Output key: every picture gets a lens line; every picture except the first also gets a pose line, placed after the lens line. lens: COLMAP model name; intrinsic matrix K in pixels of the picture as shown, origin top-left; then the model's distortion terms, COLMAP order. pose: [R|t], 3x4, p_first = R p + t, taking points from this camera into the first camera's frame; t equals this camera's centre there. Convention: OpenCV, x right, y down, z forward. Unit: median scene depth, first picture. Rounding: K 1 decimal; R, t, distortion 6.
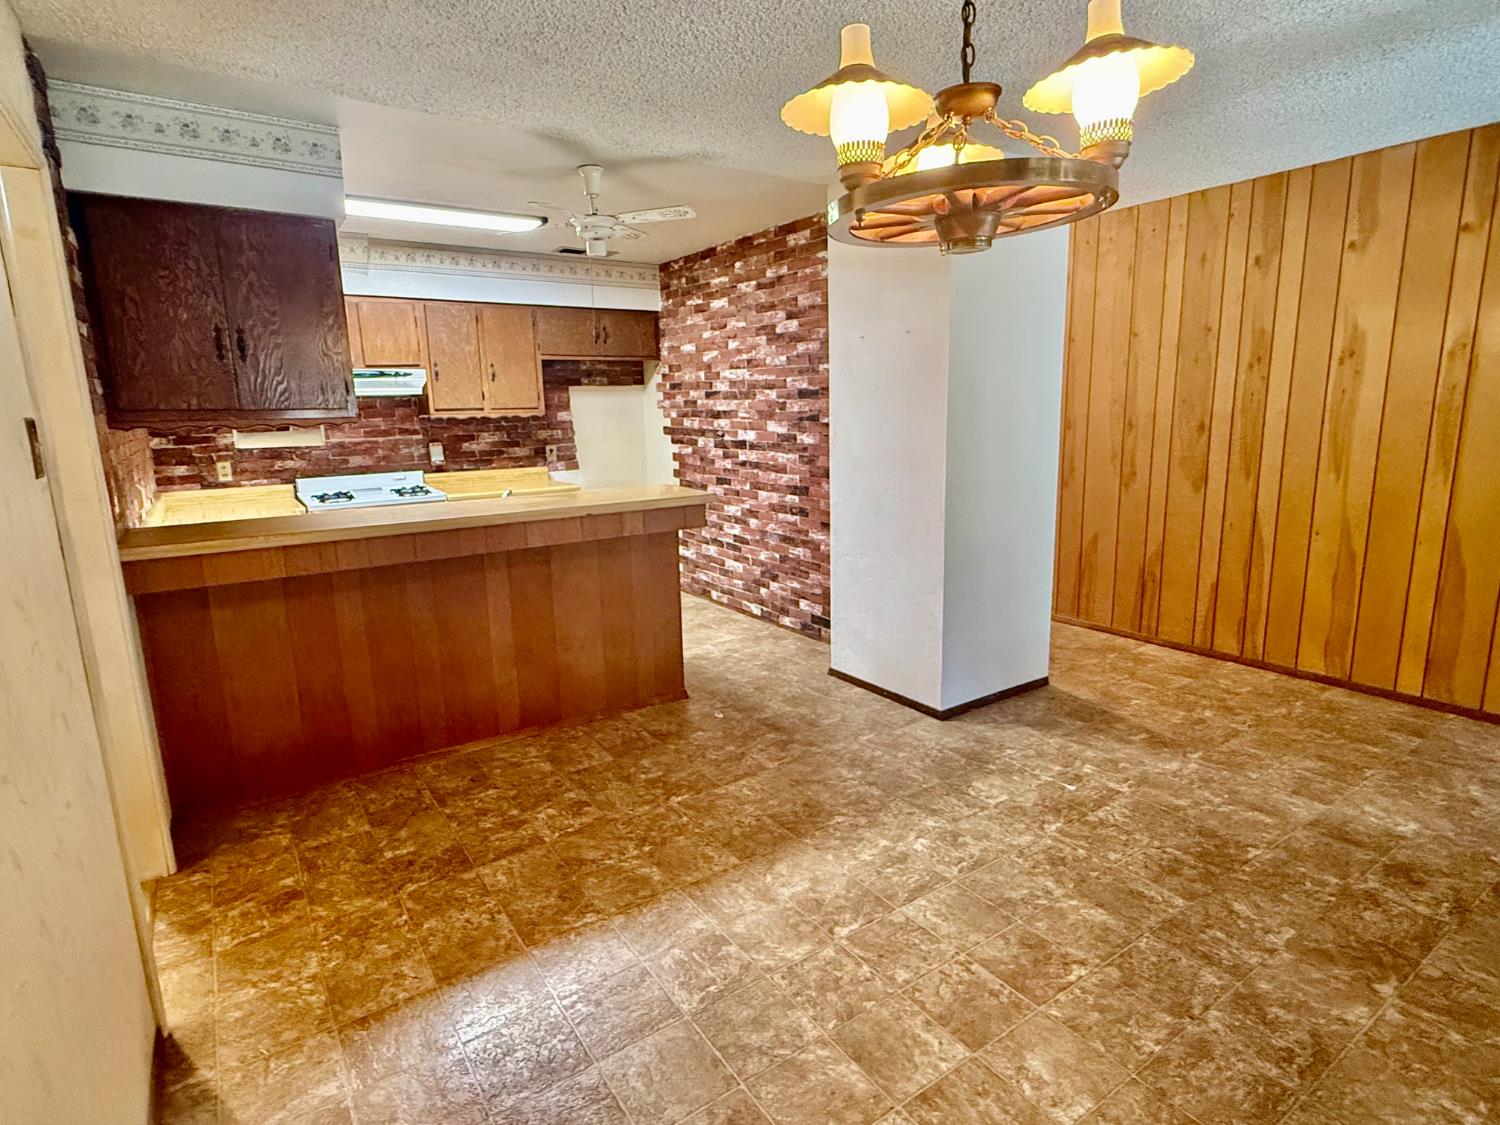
lens RADIAL K [[792.7, 0, 748.1], [0, 792.7, 566.4], [0, 0, 1]] dist [0.000188, -0.000622]
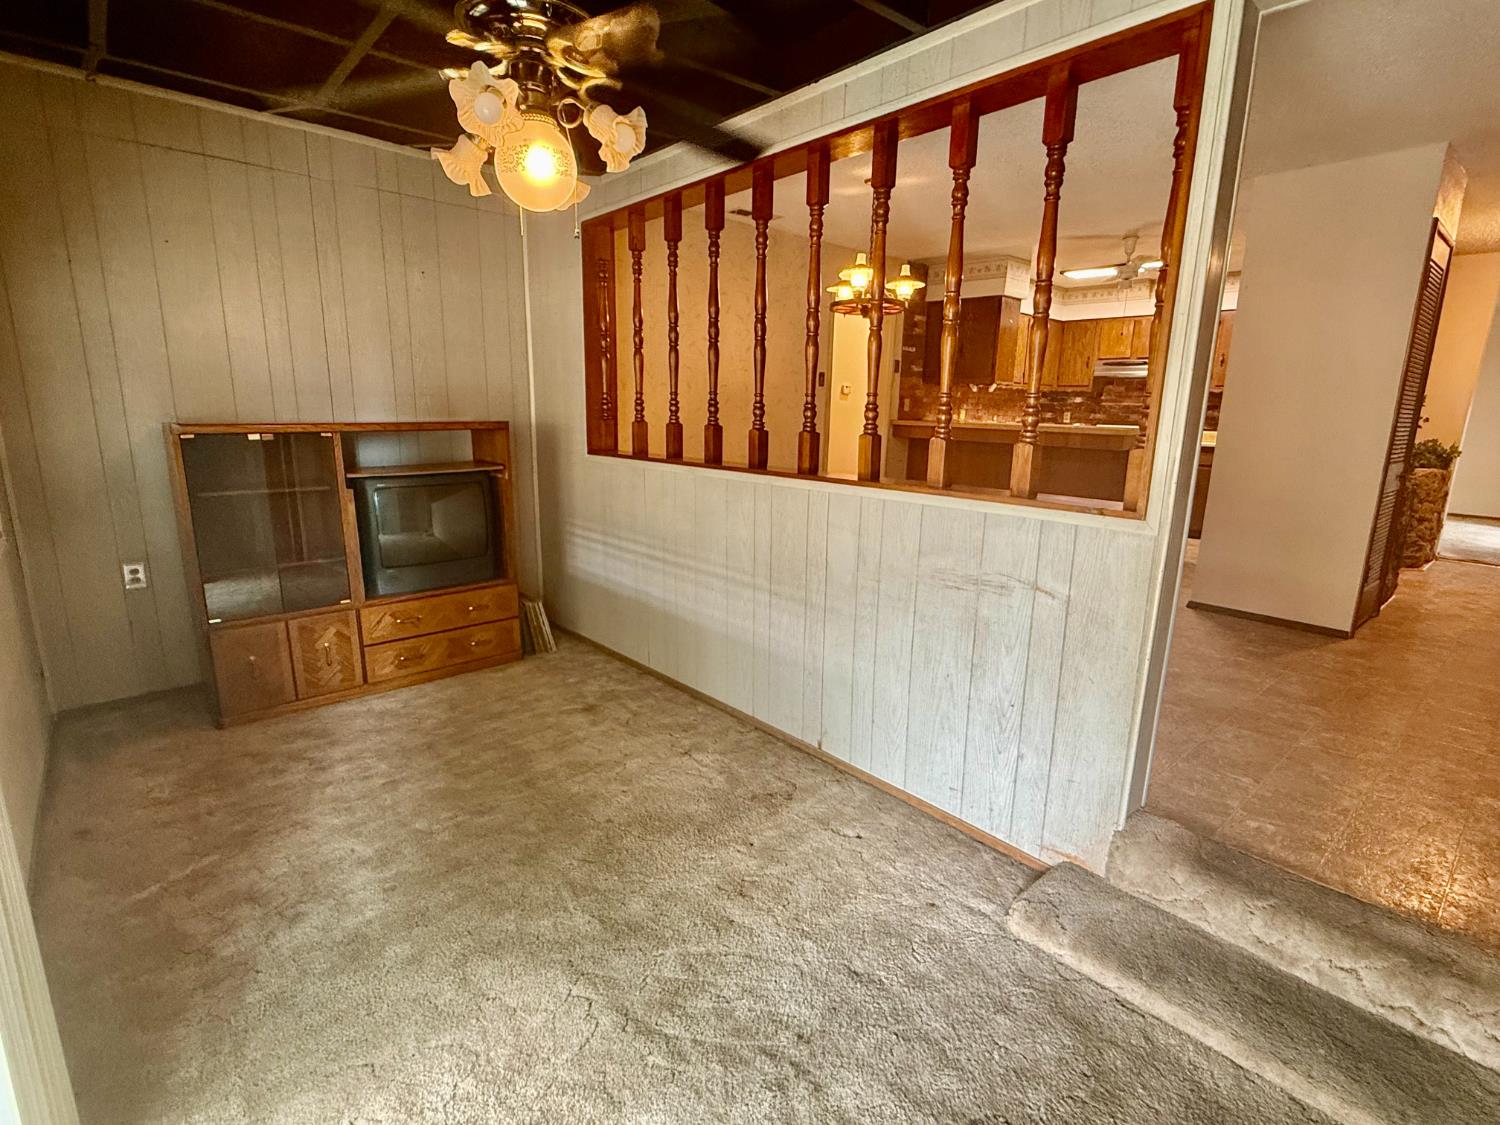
lens RADIAL K [[725.3, 0, 749.5], [0, 725.3, 562.1], [0, 0, 1]] dist [0.001829, -0.000814]
pose [[0.126405, 0.235701, -0.963570, 1.186539], [-0.225755, 0.952708, 0.203428, 0.033717], [0.965948, 0.191817, 0.173638, 0.042785]]
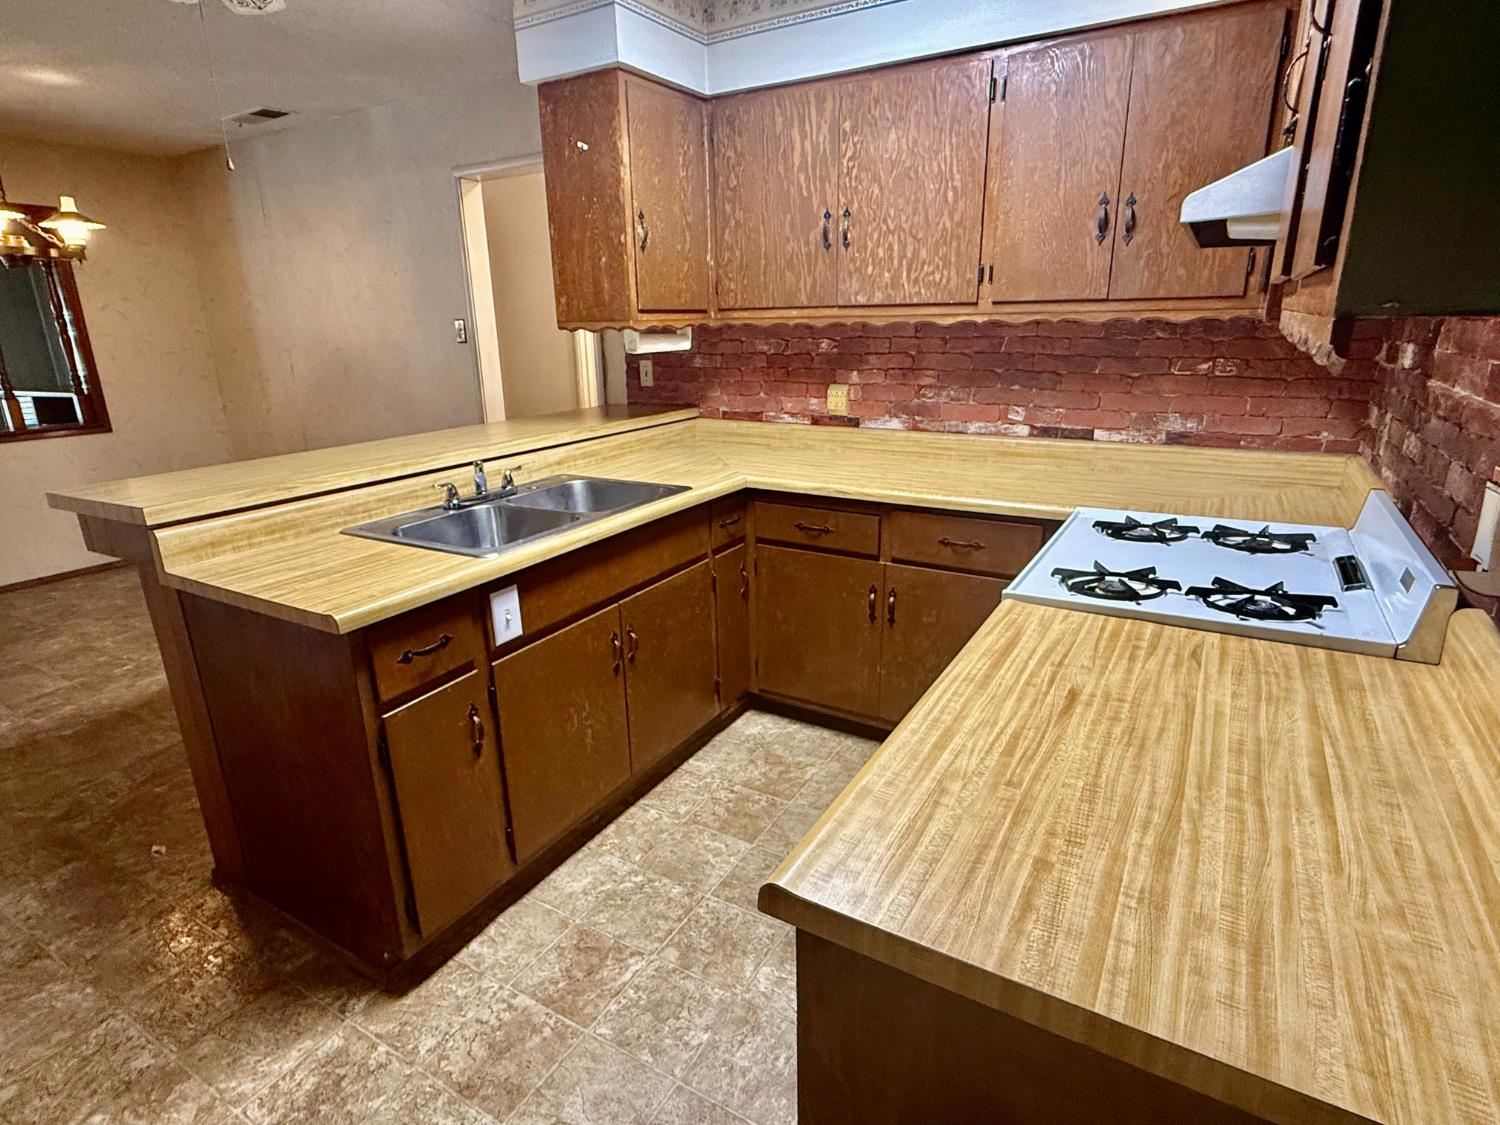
lens RADIAL K [[792.7, 0, 741.6], [0, 792.7, 561.8], [0, 0, 1]] dist [0.000188, -0.000622]
pose [[-0.905258, 0.163823, -0.392008, -0.220089], [-0.044743, 0.880778, 0.471410, -0.287842], [0.422500, 0.444287, -0.790001, 1.449487]]
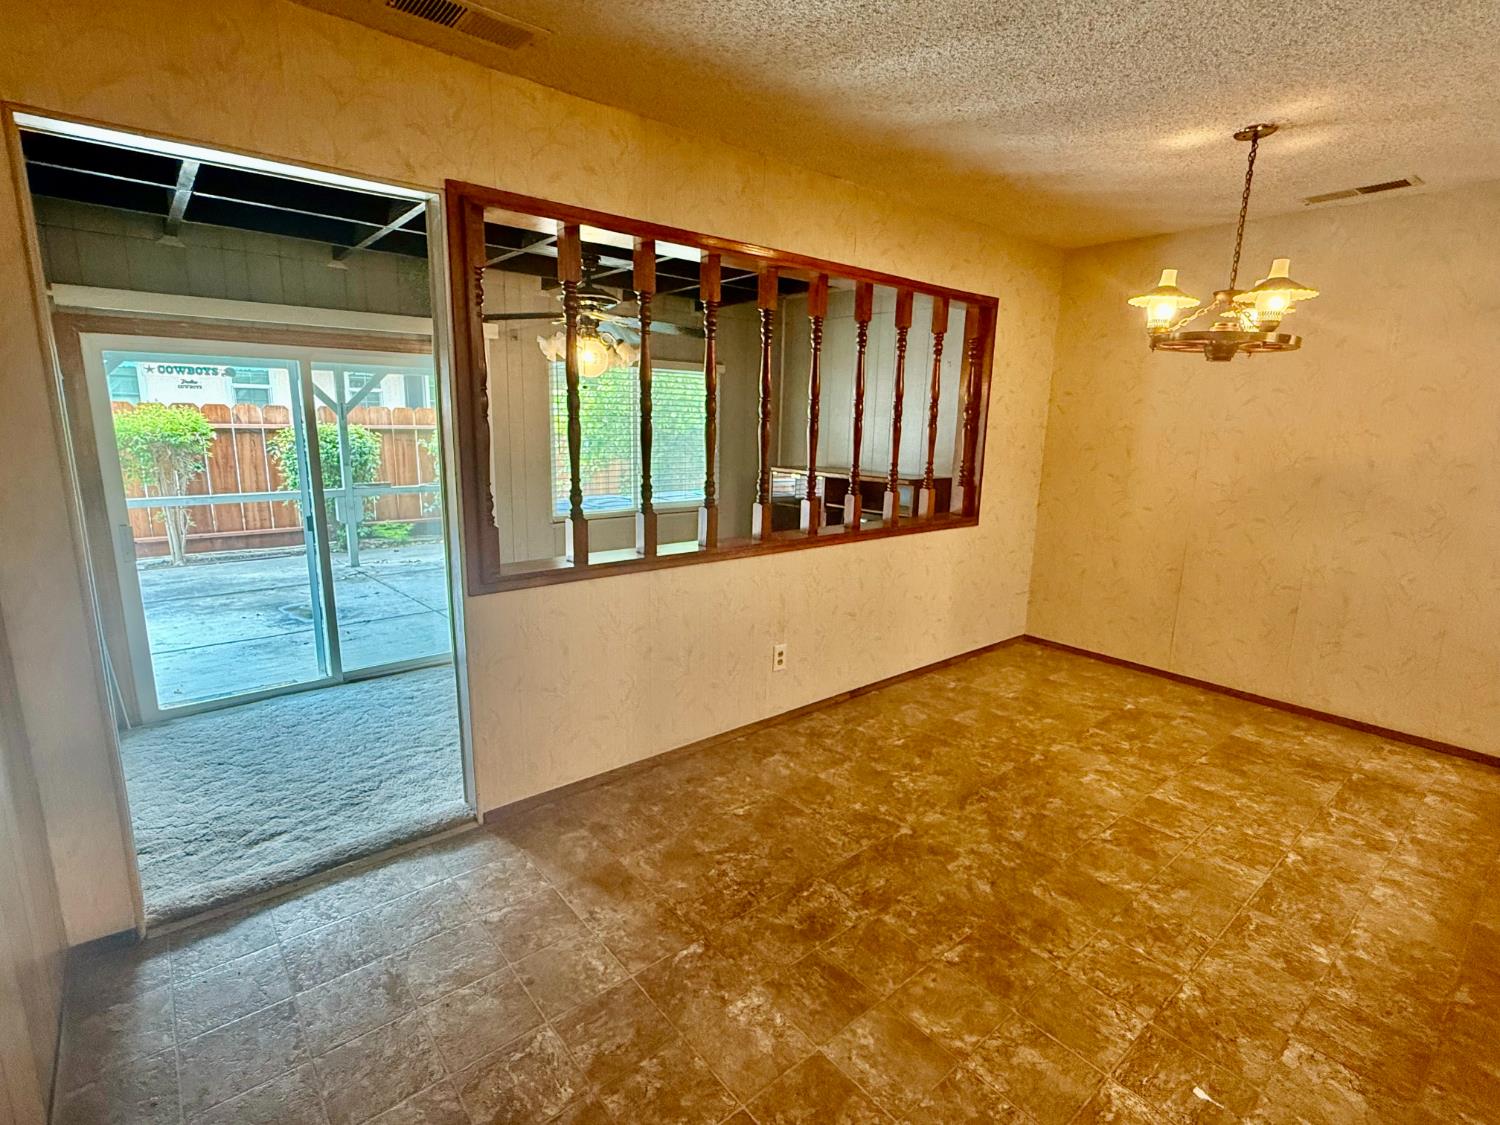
lens RADIAL K [[725.3, 0, 749.6], [0, 725.3, 565.2], [0, 0, 1]] dist [0.001829, -0.000814]
pose [[-0.995011, 0.023277, -0.097008, 0.579374], [-0.018188, 0.913774, 0.405816, -0.220686], [0.098090, 0.405556, -0.908792, 0.954942]]
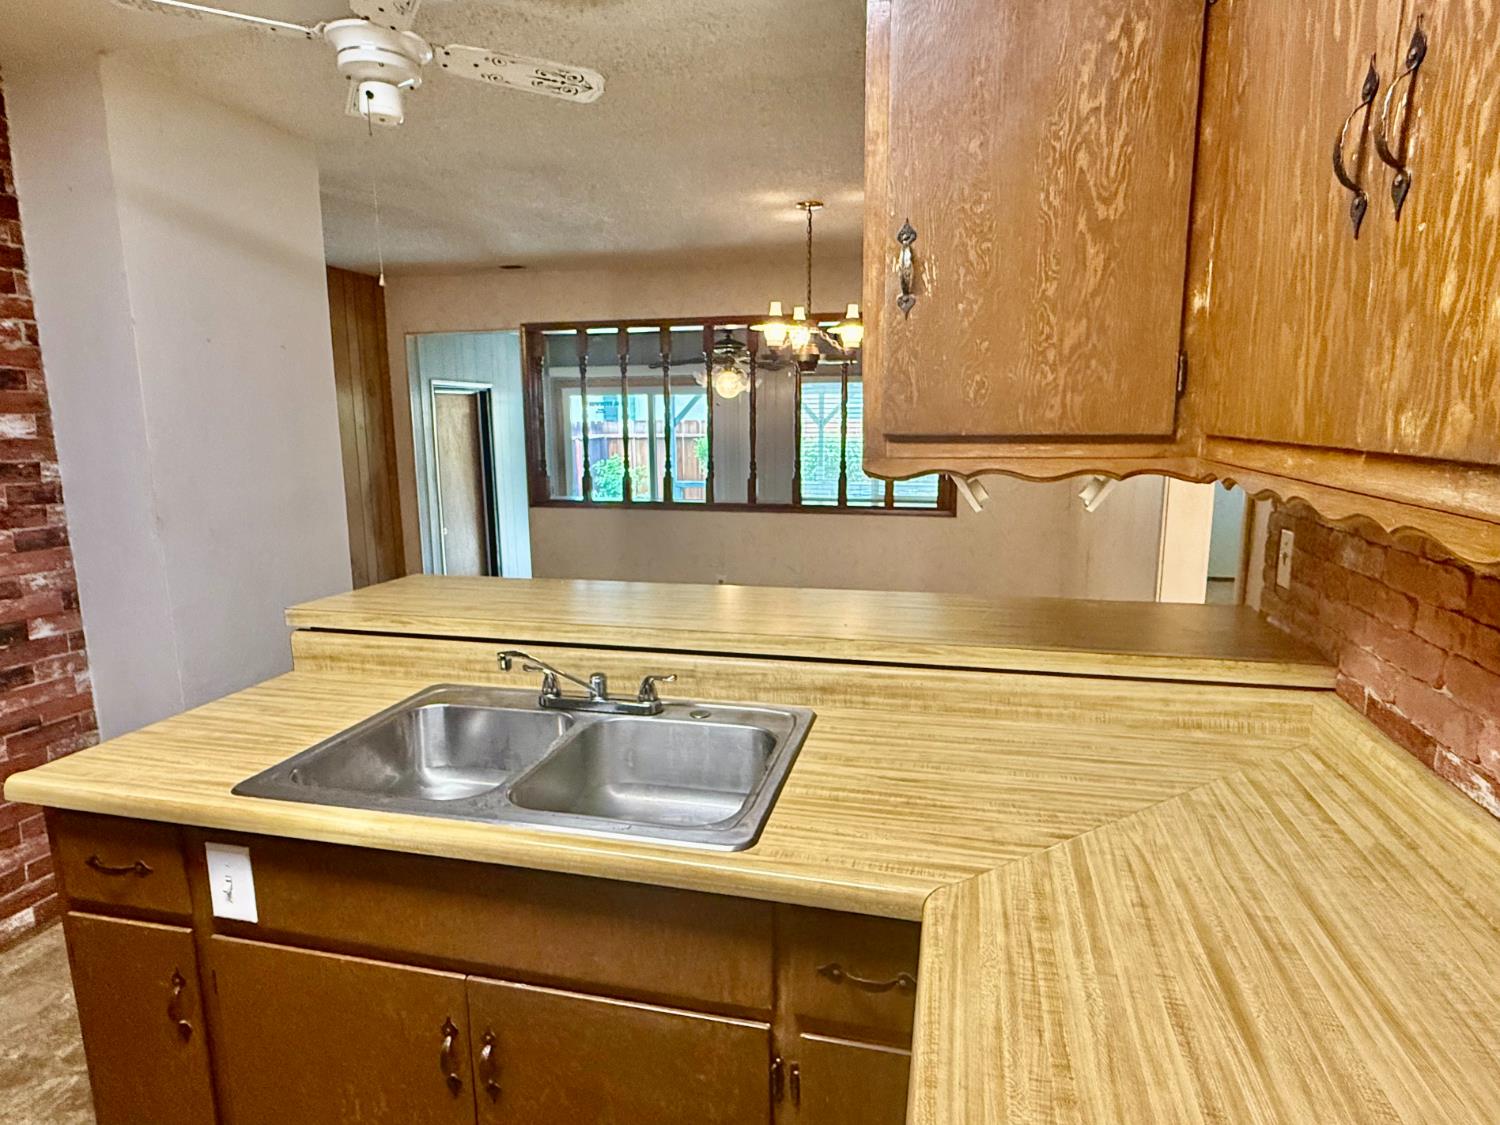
lens RADIAL K [[844.9, 0, 749.0], [0, 844.9, 561.0], [0, 0, 1]] dist [0.007179, -0.004628]
pose [[-0.664091, -0.097332, 0.741289, -0.632069], [0.176816, 0.942918, 0.282207, -0.216117], [-0.726443, 0.318483, -0.608974, 1.065233]]
